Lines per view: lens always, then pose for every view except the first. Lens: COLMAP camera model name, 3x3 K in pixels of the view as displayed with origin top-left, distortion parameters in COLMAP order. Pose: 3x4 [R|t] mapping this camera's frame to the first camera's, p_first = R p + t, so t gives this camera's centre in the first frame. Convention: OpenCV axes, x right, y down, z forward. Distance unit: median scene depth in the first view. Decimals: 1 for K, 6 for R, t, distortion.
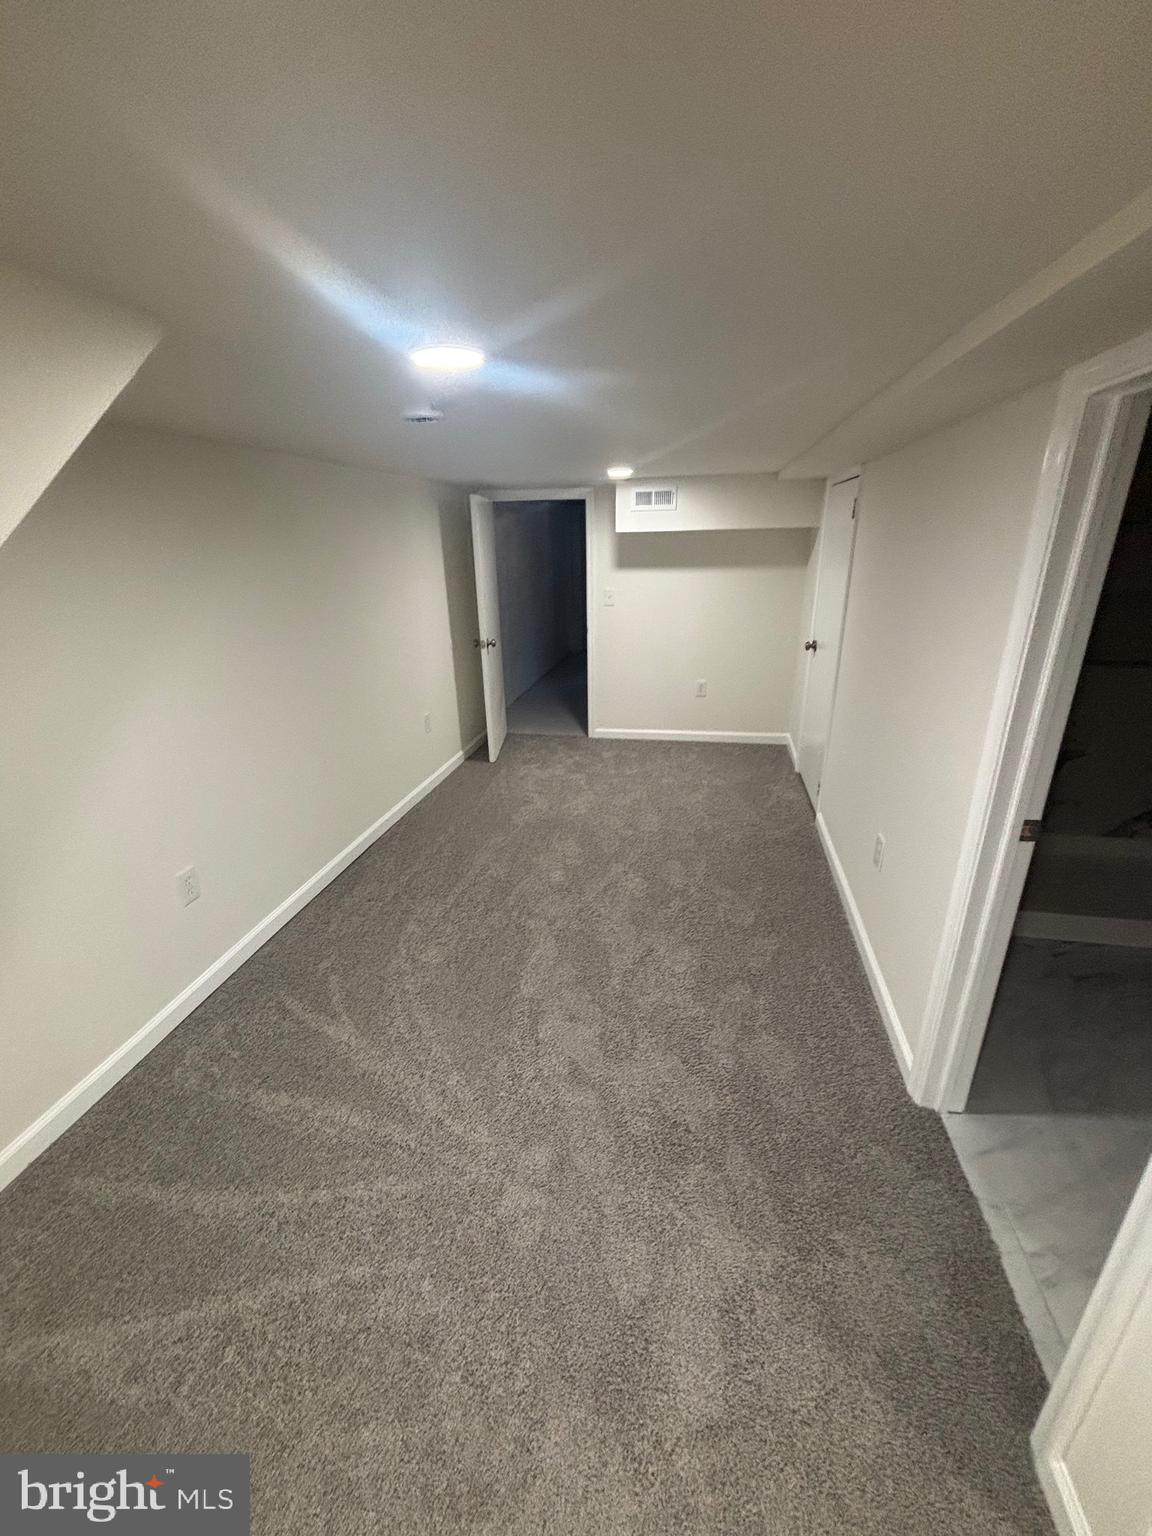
lens RADIAL K [[617.2, 0, 579.5], [0, 617.2, 765.5], [0, 0, 1]] dist [-0.004558, 0.000218]
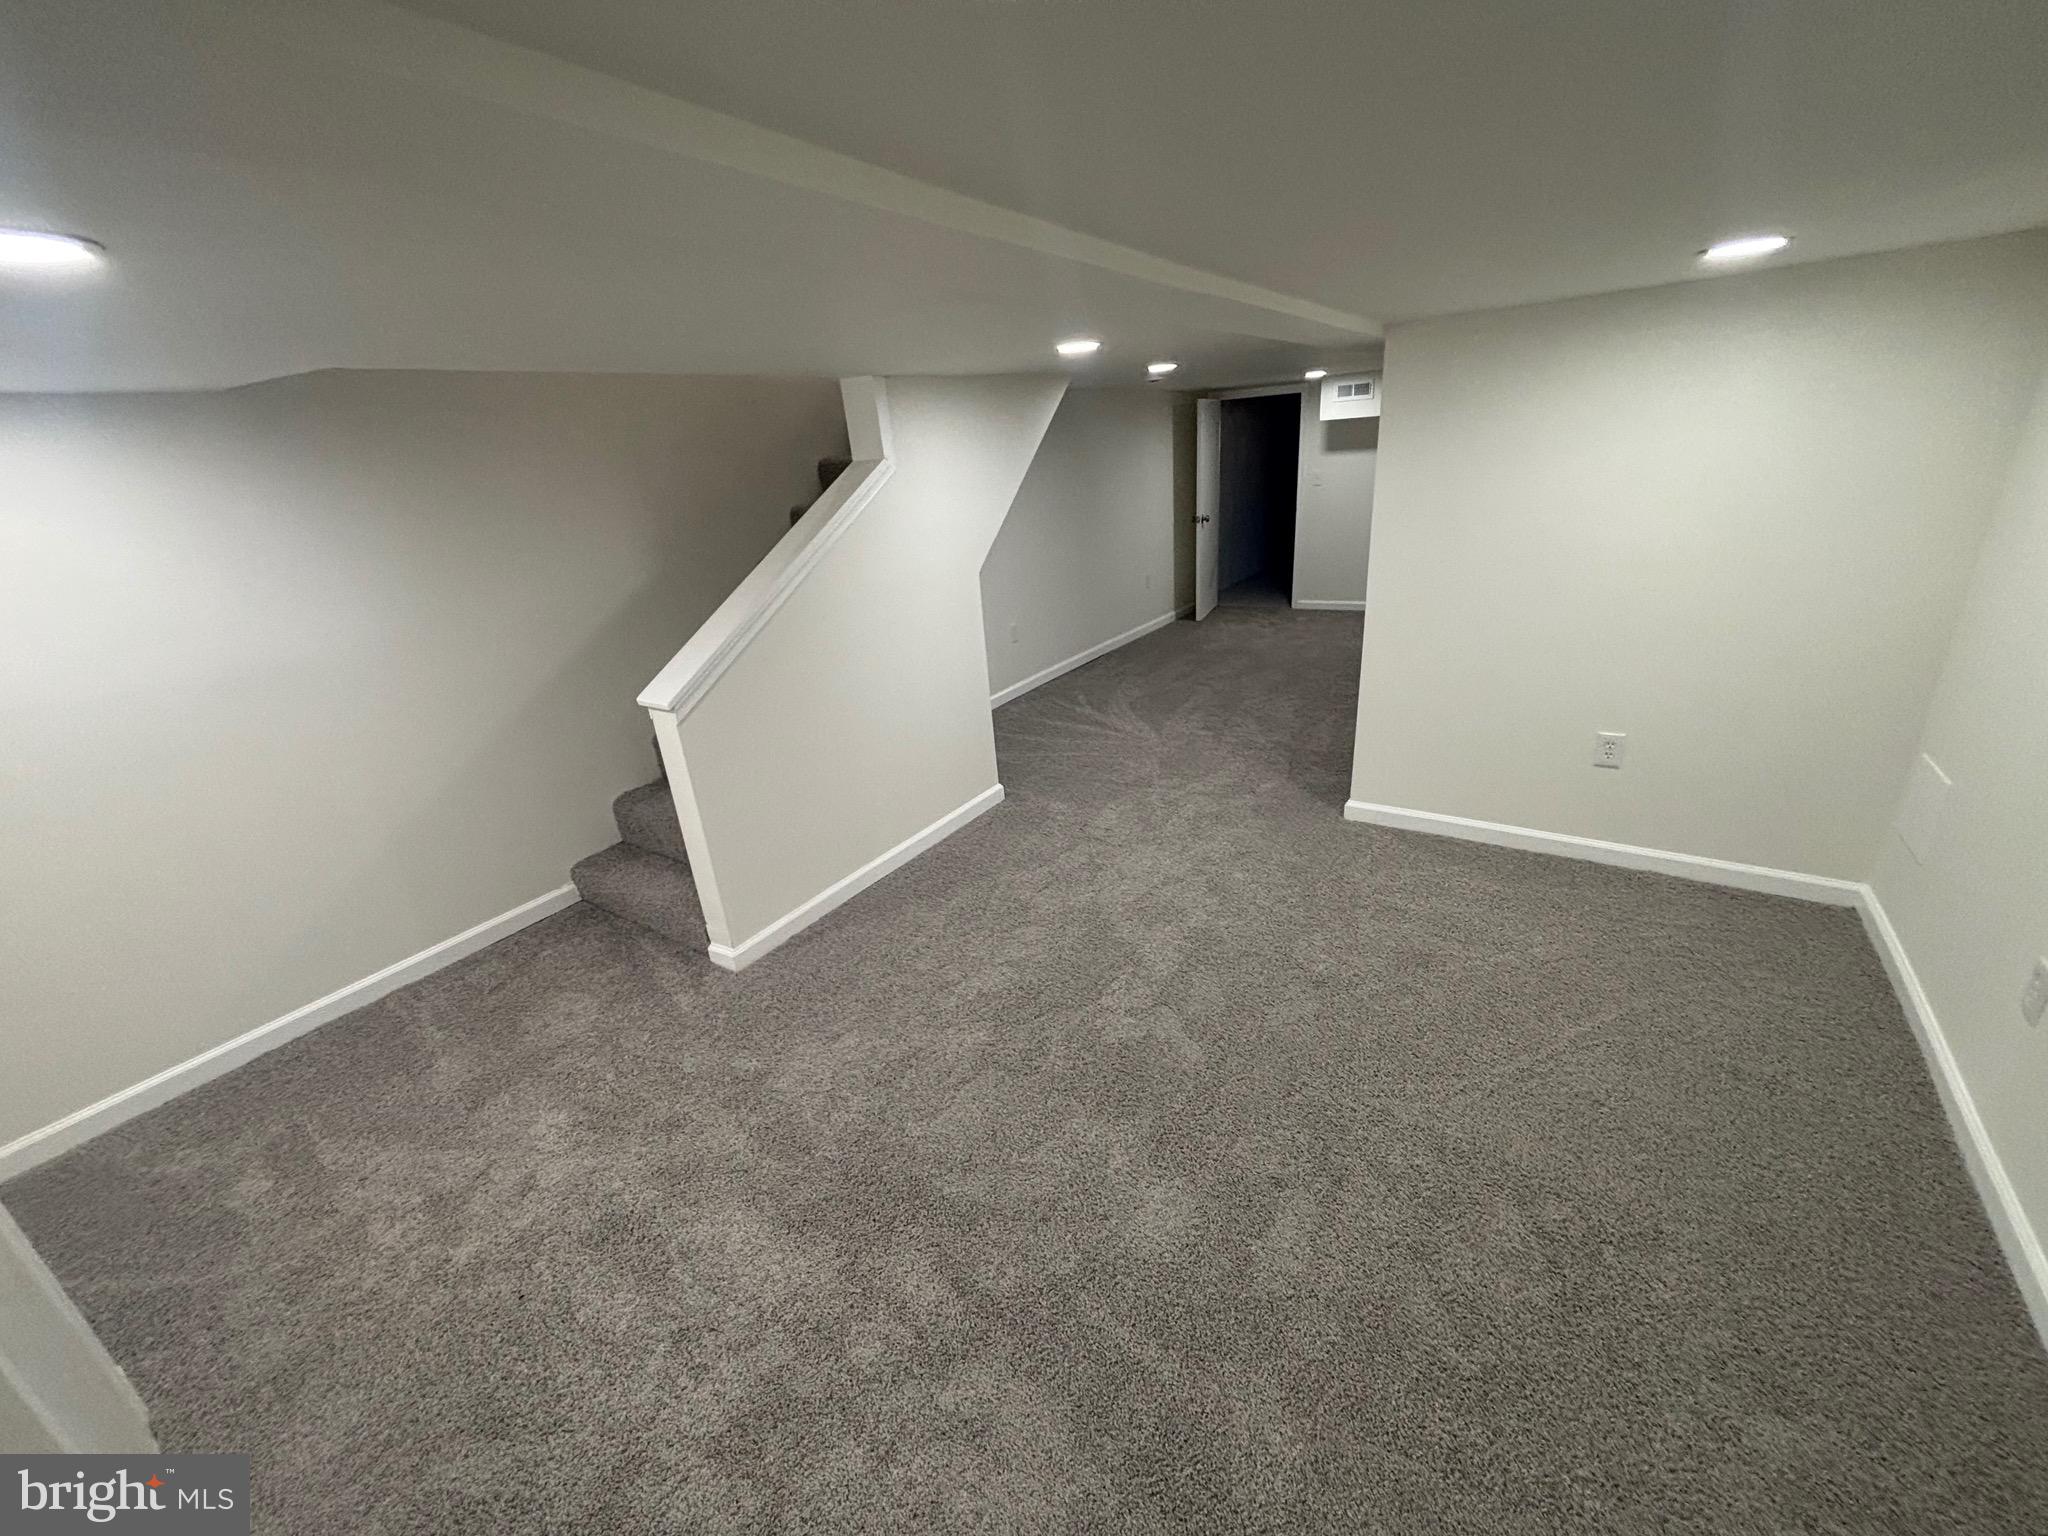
lens RADIAL K [[822.9, 0, 1021.8], [0, 822.9, 766.3], [0, 0, 1]] dist [-0.004558, 0.000218]
pose [[0.919805, 0.102044, -0.378873, 0.206494], [-0.086245, 0.994556, 0.058491, 0.245942], [0.382779, -0.021124, 0.923598, -0.714369]]
